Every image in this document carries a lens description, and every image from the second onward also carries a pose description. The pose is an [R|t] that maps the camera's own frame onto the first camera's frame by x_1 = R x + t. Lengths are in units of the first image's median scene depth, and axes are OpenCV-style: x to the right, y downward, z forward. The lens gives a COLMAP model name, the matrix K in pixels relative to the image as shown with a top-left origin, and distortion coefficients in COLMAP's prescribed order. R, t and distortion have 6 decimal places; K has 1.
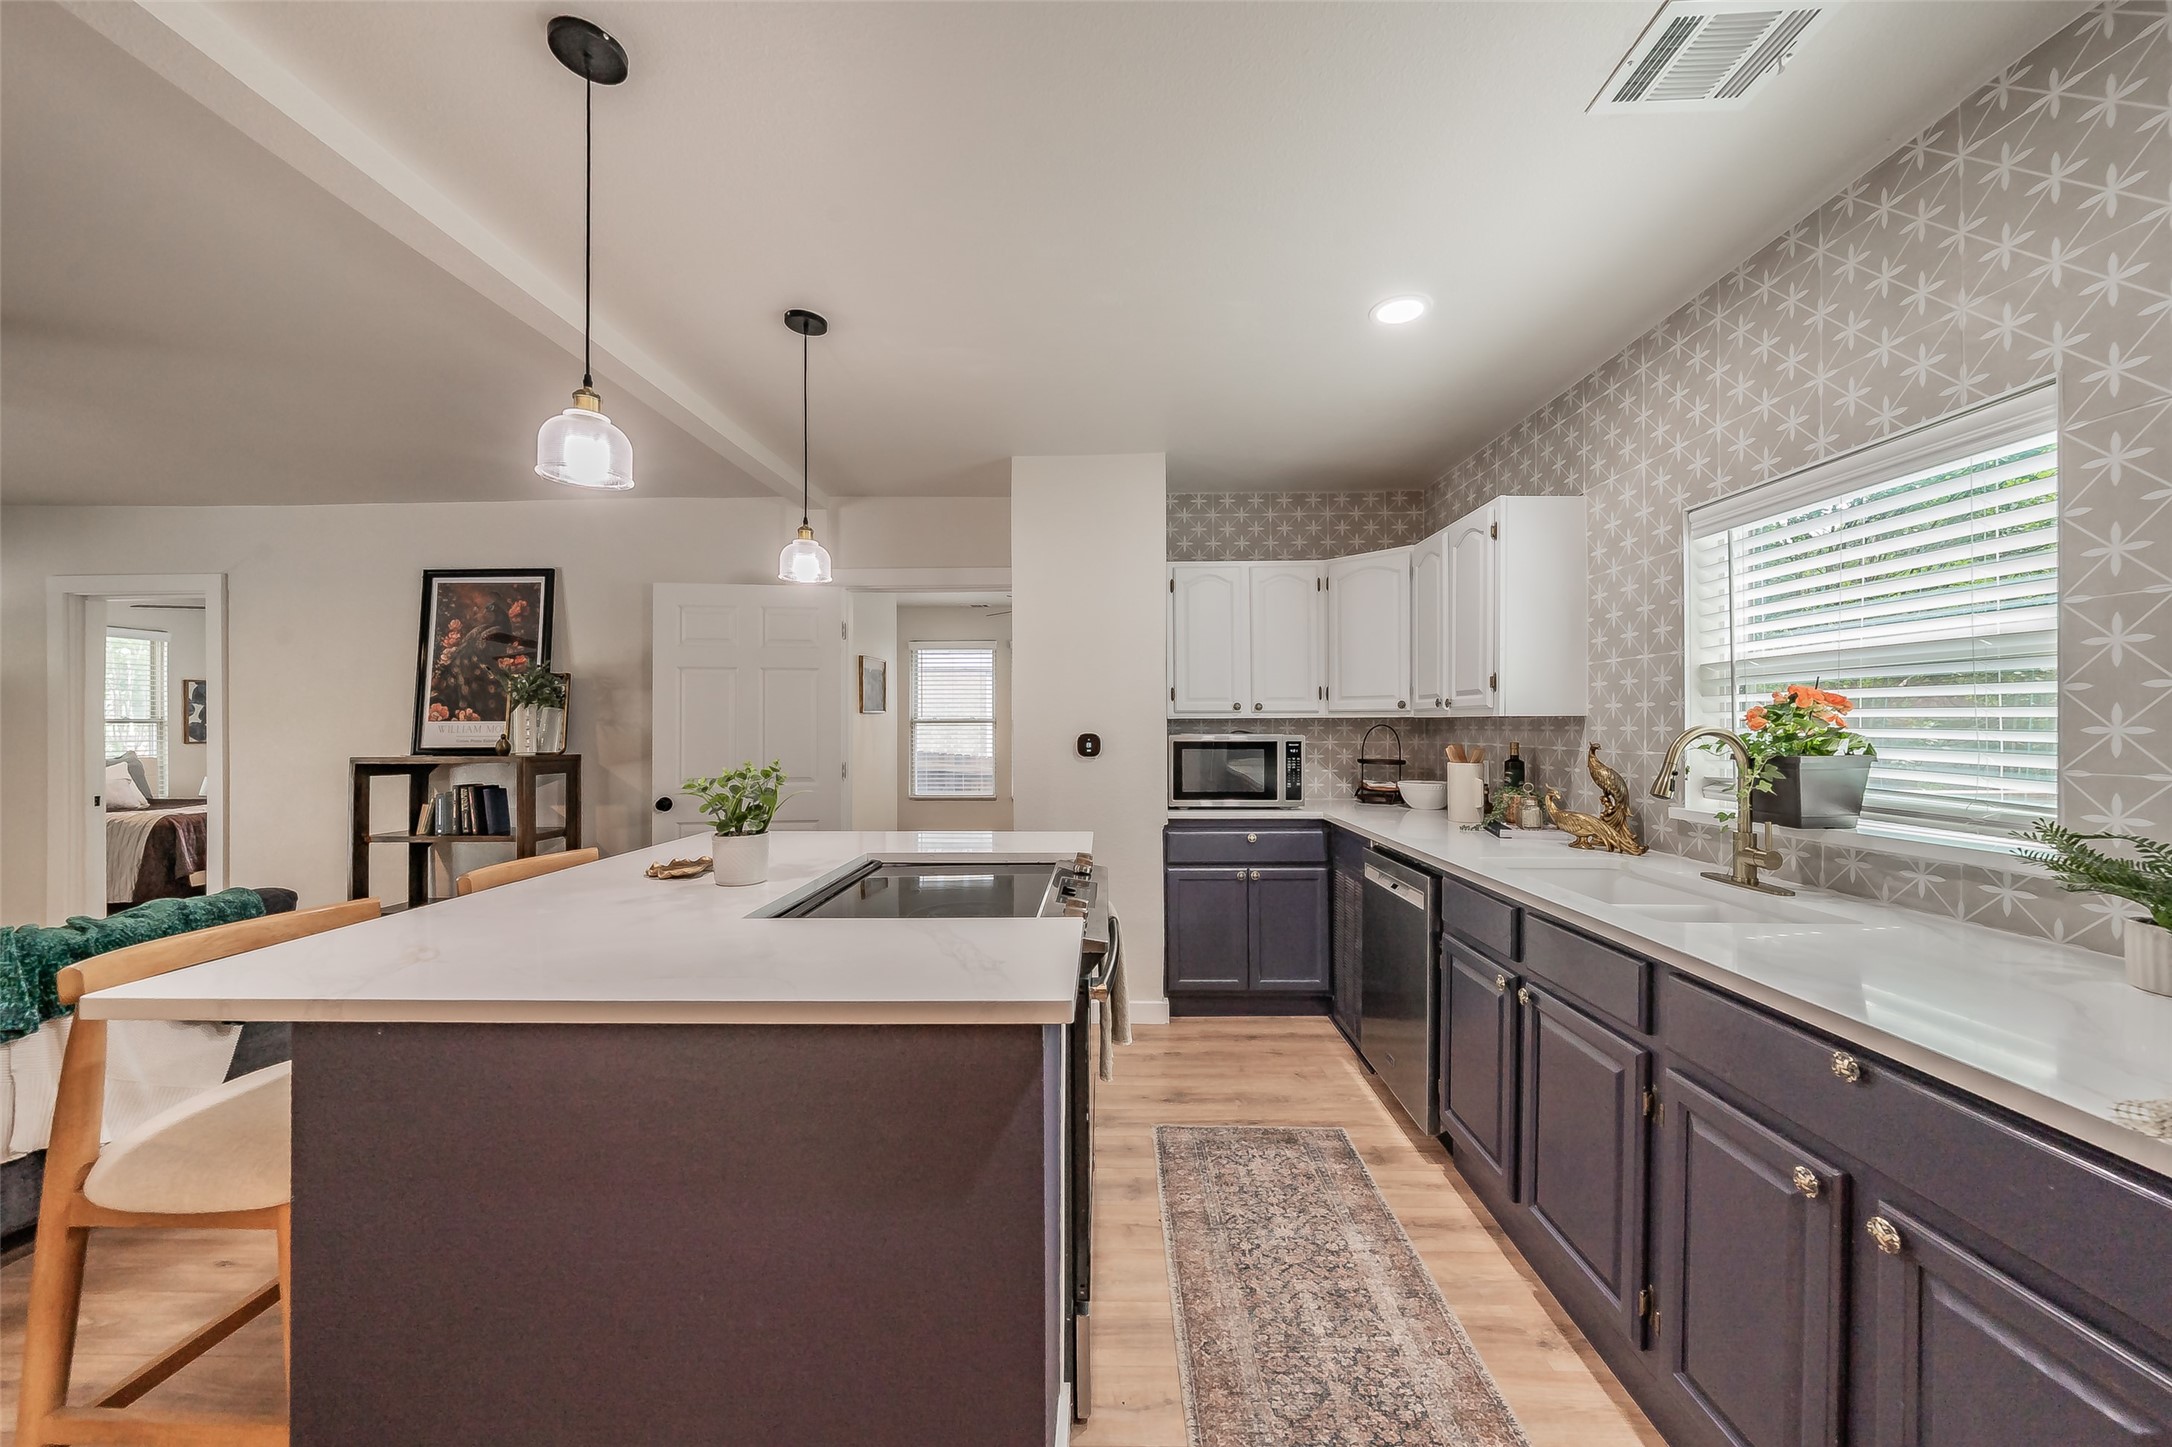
lens RADIAL K [[775.6, 0, 1097.2], [0, 775.6, 718.1], [0, 0, 1]] dist [-0.000504, -0.000099]
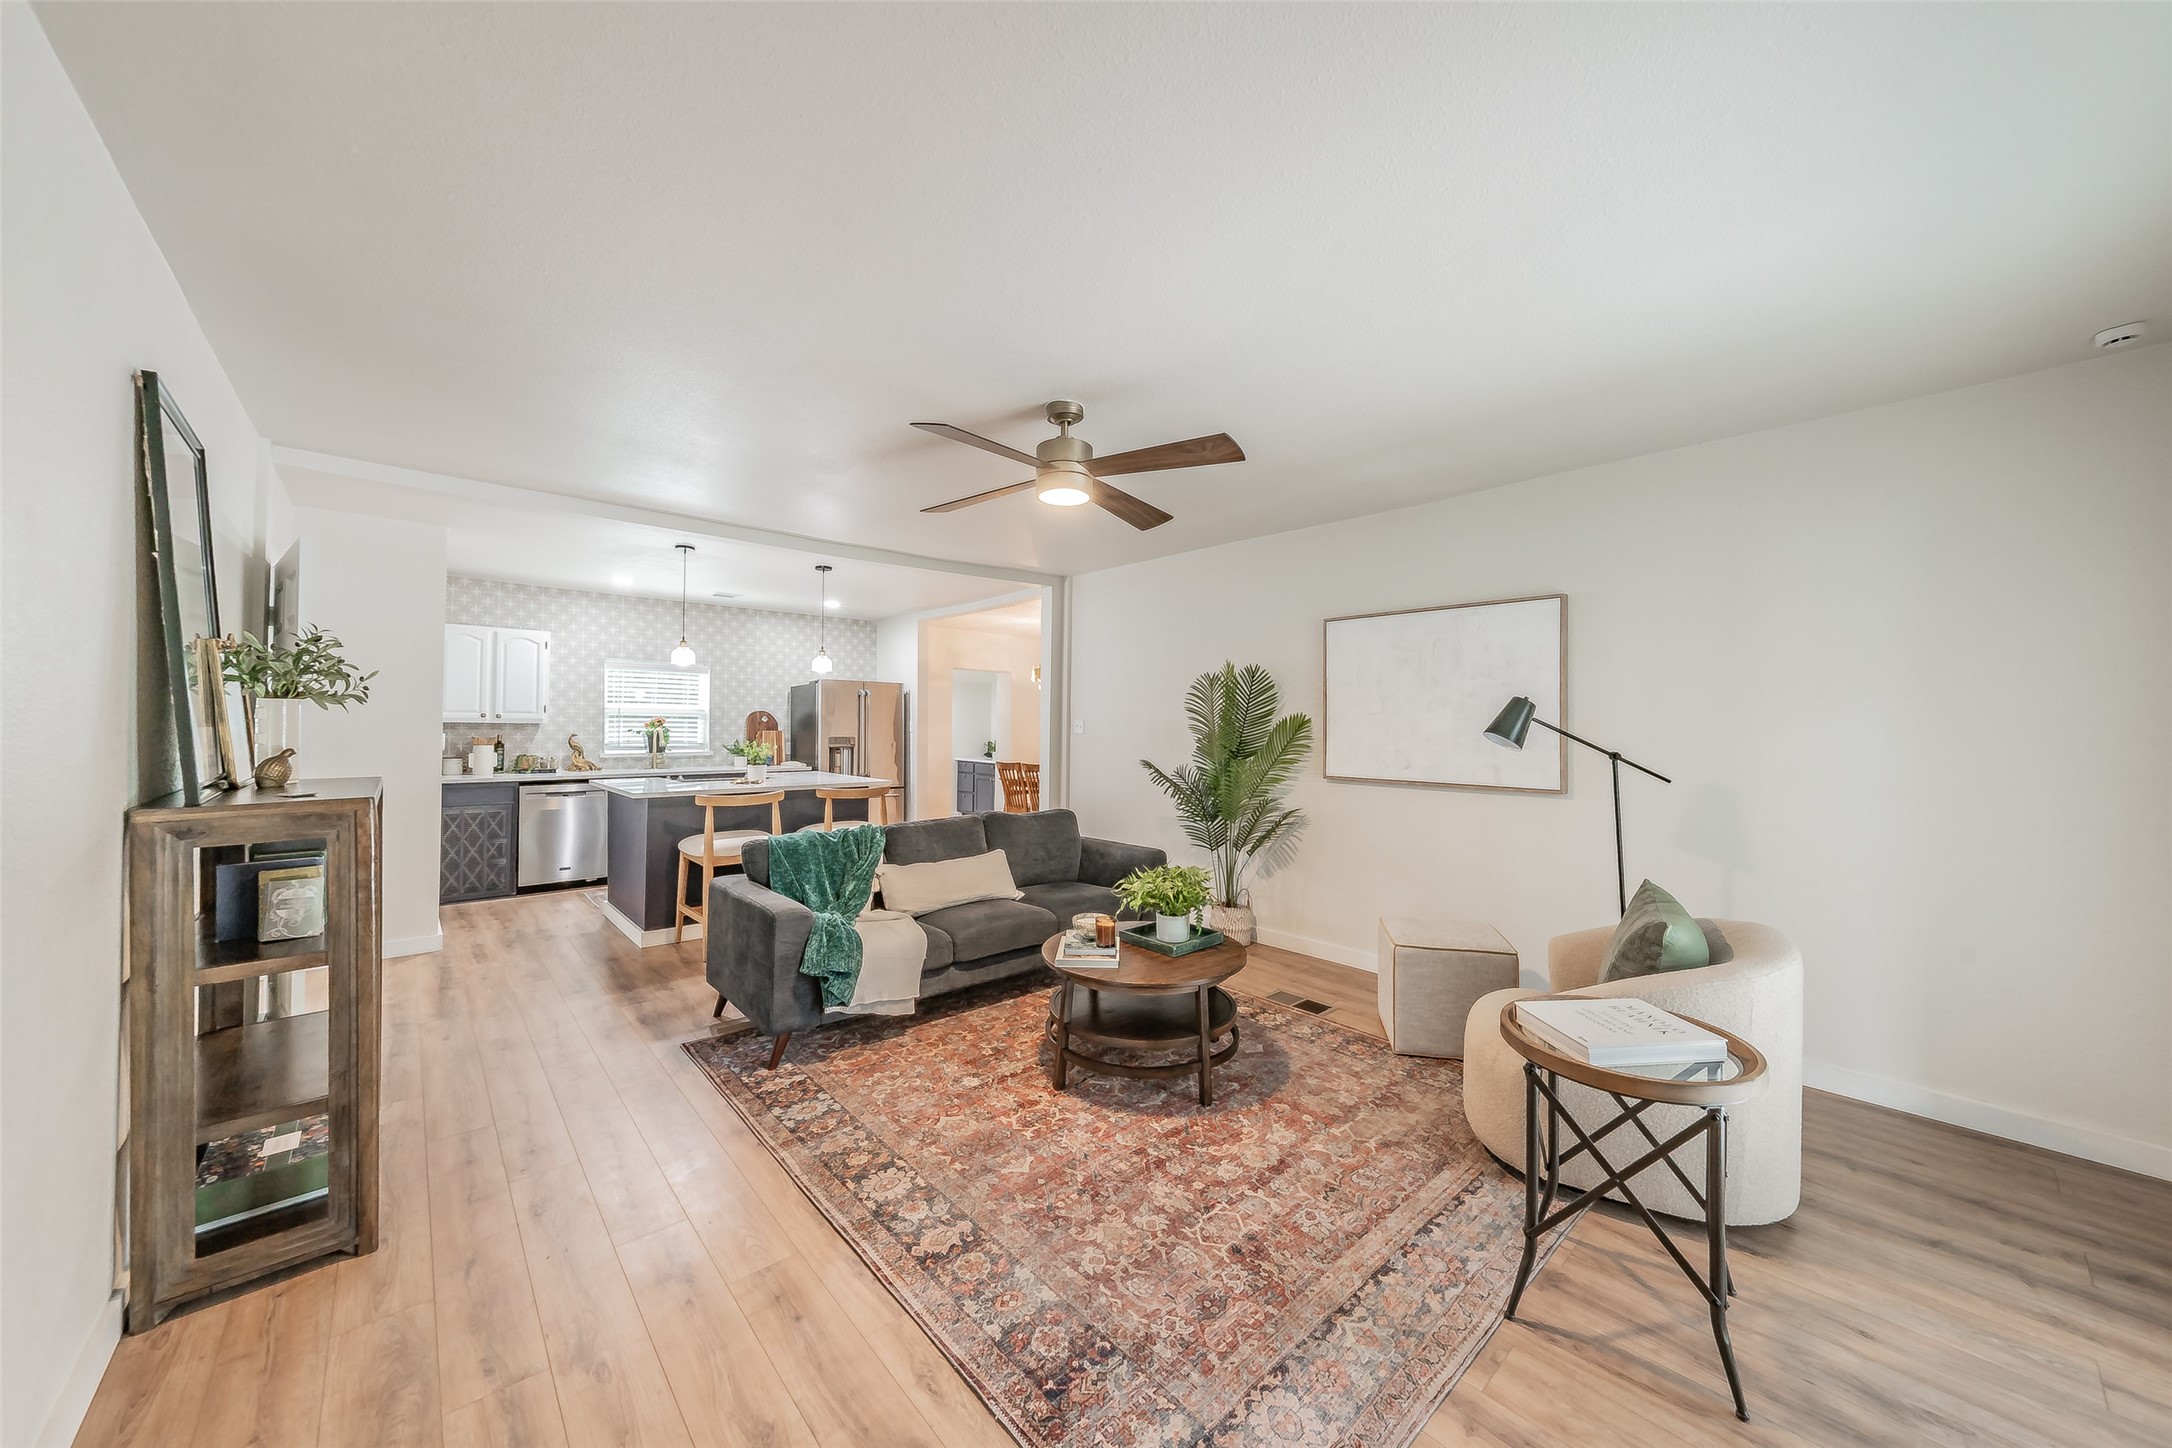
lens RADIAL K [[765.8, 0, 1088.5], [0, 765.8, 716.0], [0, 0, 1]] dist [-0.000192, -0.000100]
pose [[-0.683404, 0.005488, 0.730020, -2.624700], [-0.014013, 0.999689, -0.020633, 0.000399], [-0.729906, -0.024330, -0.683114, 1.561442]]
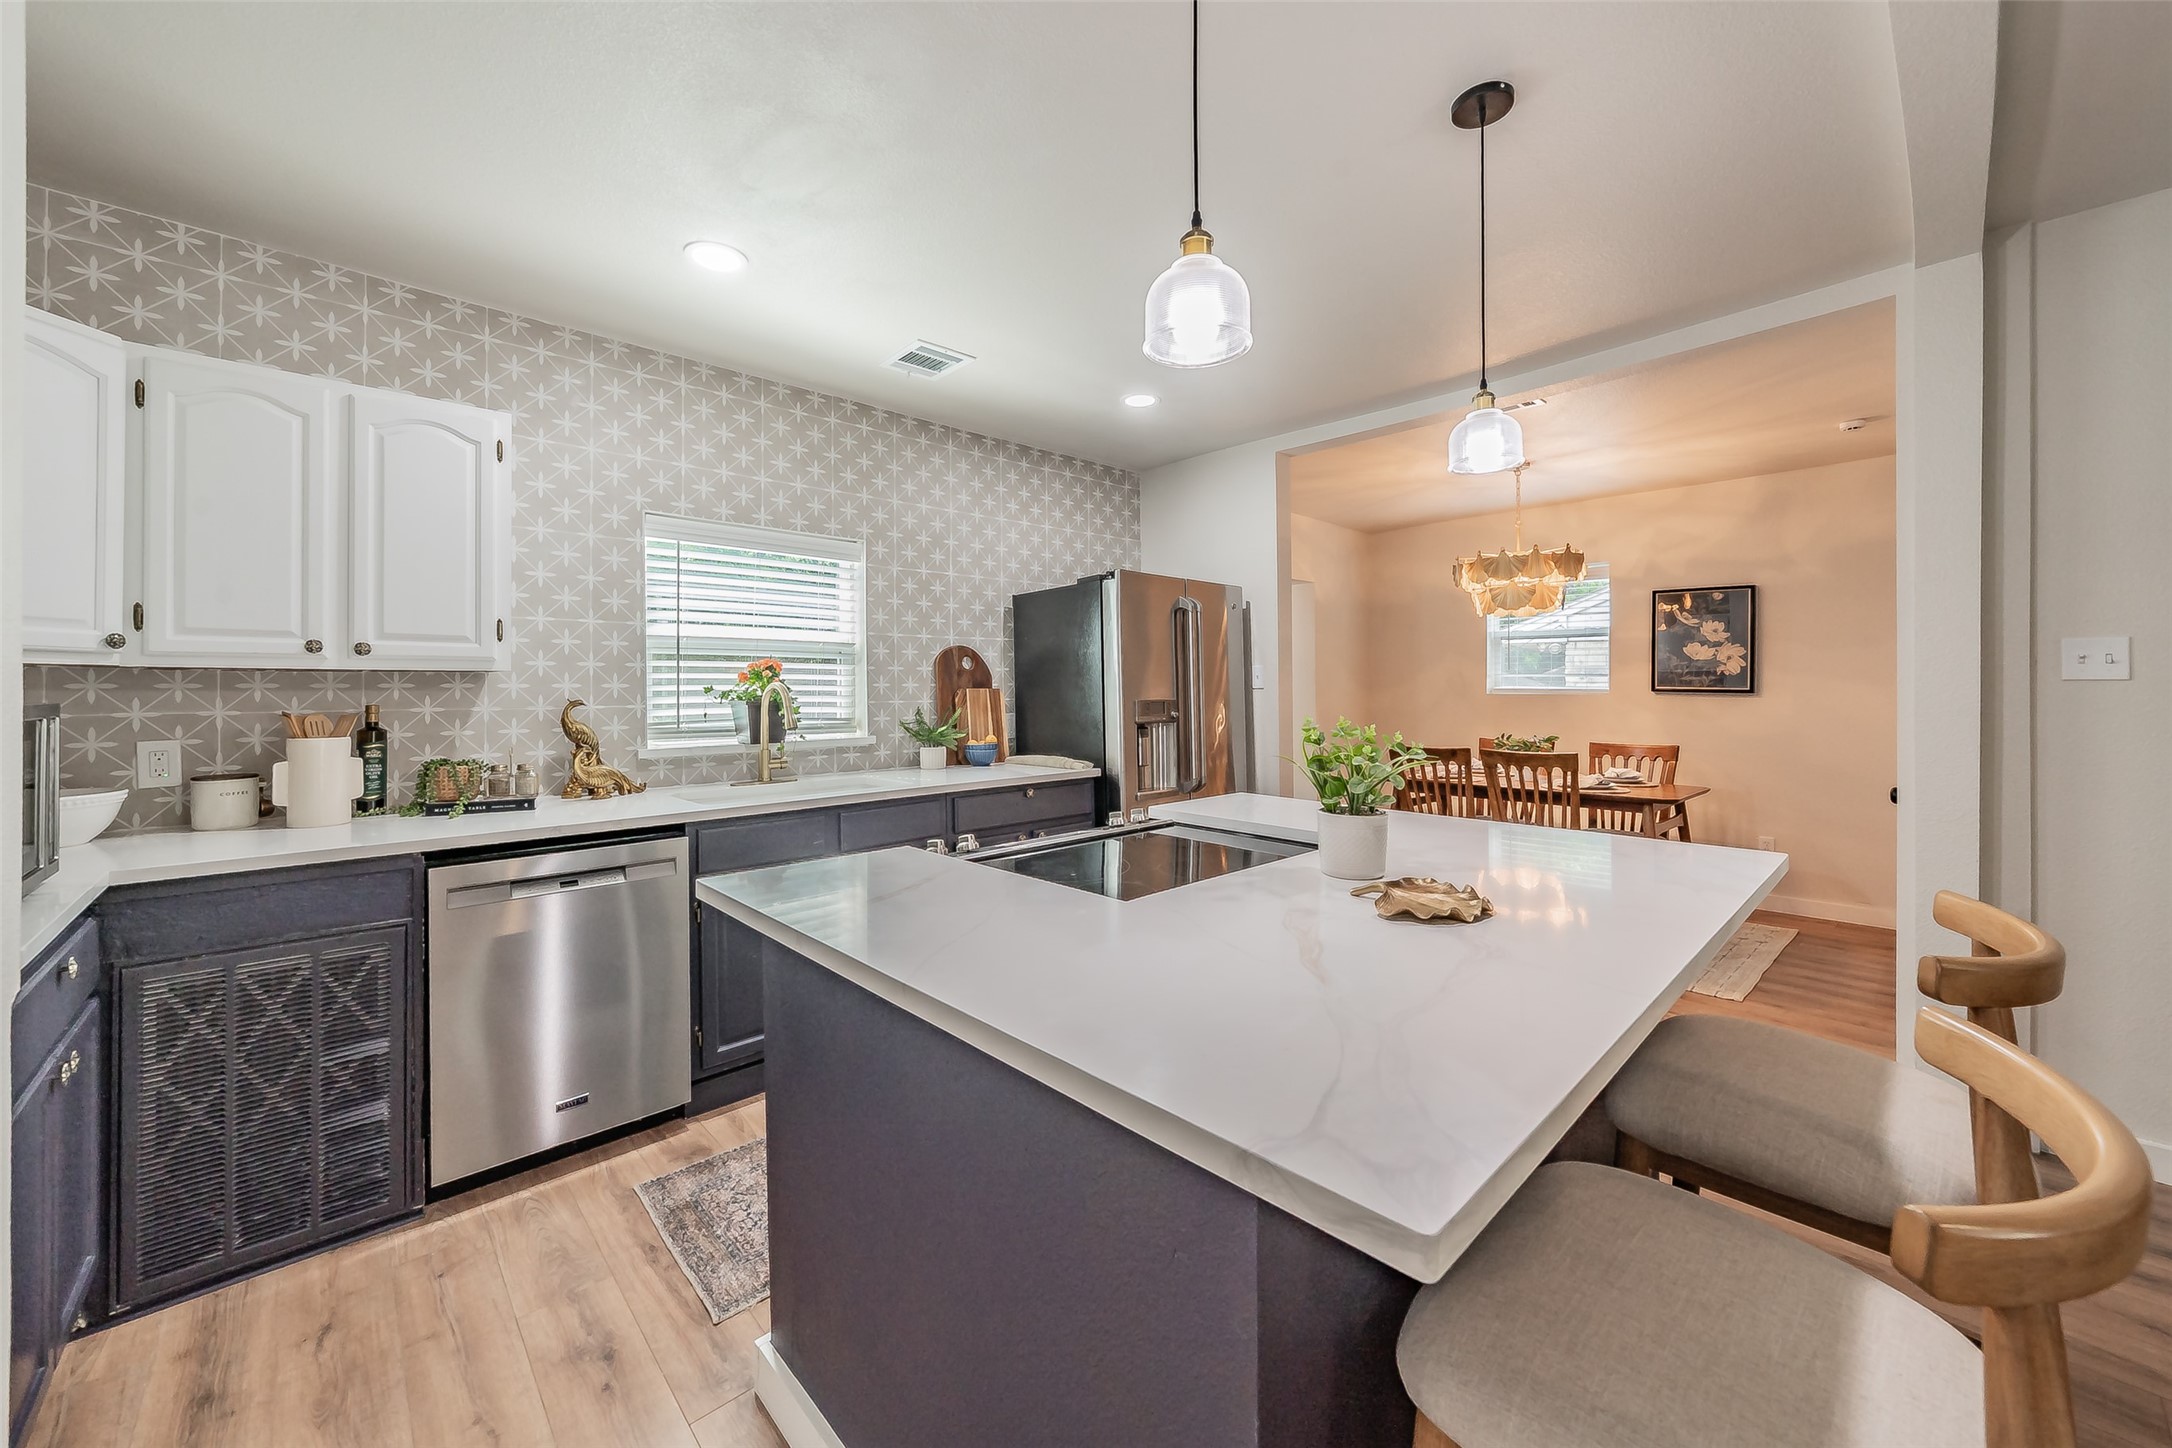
lens RADIAL K [[821.9, 0, 1072.4], [0, 821.9, 685.2], [0, 0, 1]] dist [0.000013, 0.000356]
pose [[-0.690561, 0.004685, 0.723259, -0.630692], [-0.002717, 0.999955, -0.009072, 0.021906], [-0.723269, -0.008230, -0.690517, 1.314555]]
